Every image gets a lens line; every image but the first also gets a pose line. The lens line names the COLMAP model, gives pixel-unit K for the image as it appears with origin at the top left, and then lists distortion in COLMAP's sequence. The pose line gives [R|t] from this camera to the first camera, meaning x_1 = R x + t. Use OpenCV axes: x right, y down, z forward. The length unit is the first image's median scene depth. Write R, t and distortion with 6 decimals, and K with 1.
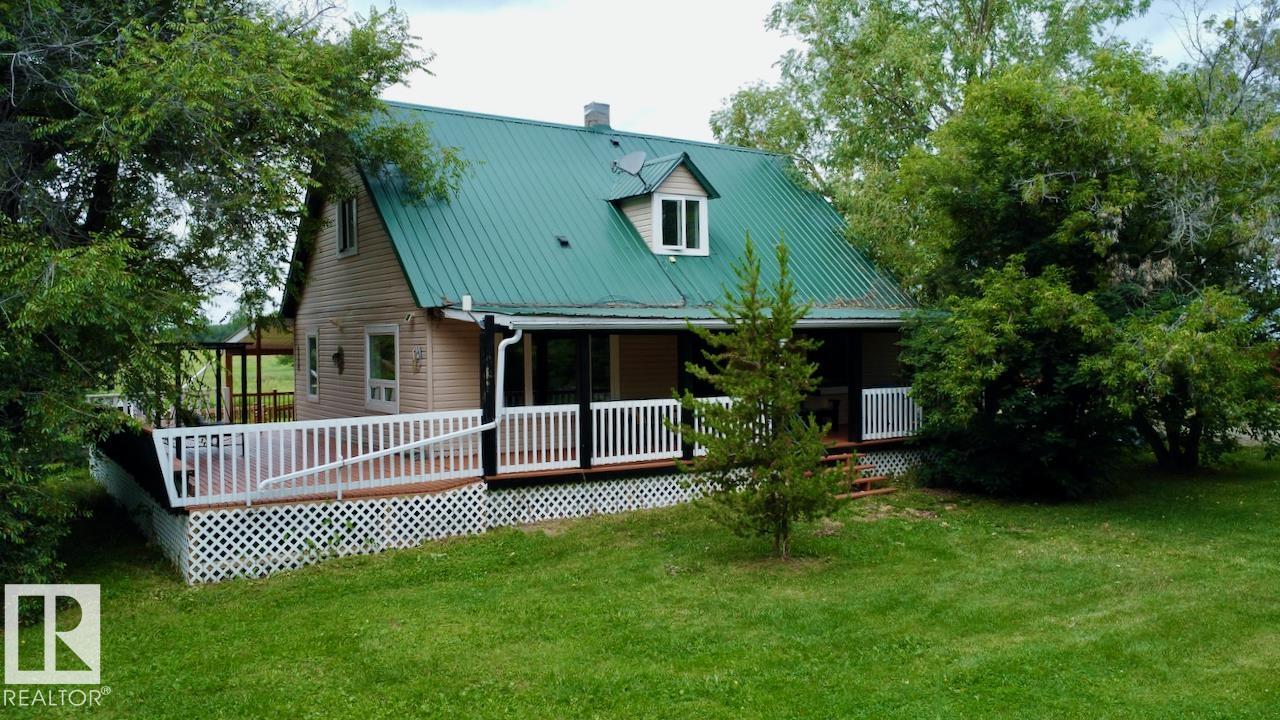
lens RADIAL K [[977.0, 0, 639.7], [0, 977.0, 357.5], [0, 0, 1]] dist [-0.019703, -0.029451]
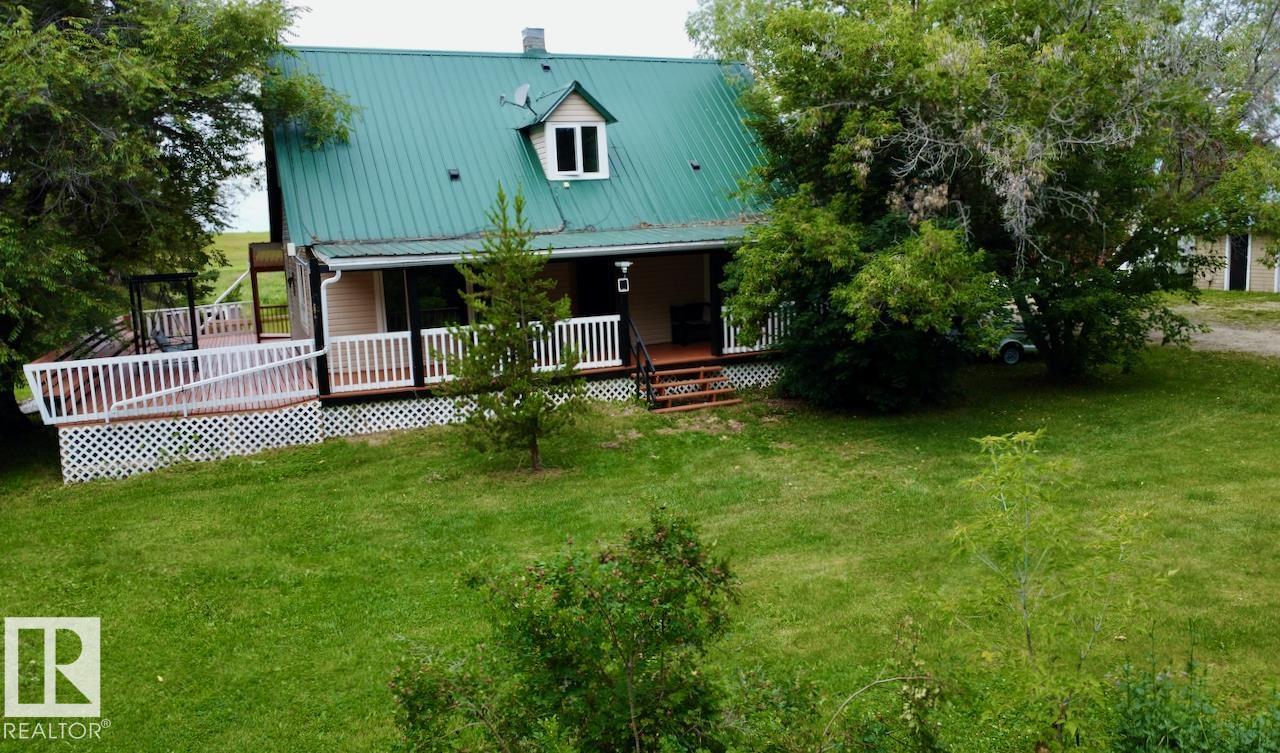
lens RADIAL K [[972.3, 0, 640.4], [0, 972.3, 374.5], [0, 0, 1]] dist [-0.033244, -0.005247]
pose [[0.985815, -0.001579, -0.167831, 0.421736], [0.024652, 0.990473, 0.135485, -0.052862], [0.166018, -0.137700, 0.976461, -0.079547]]
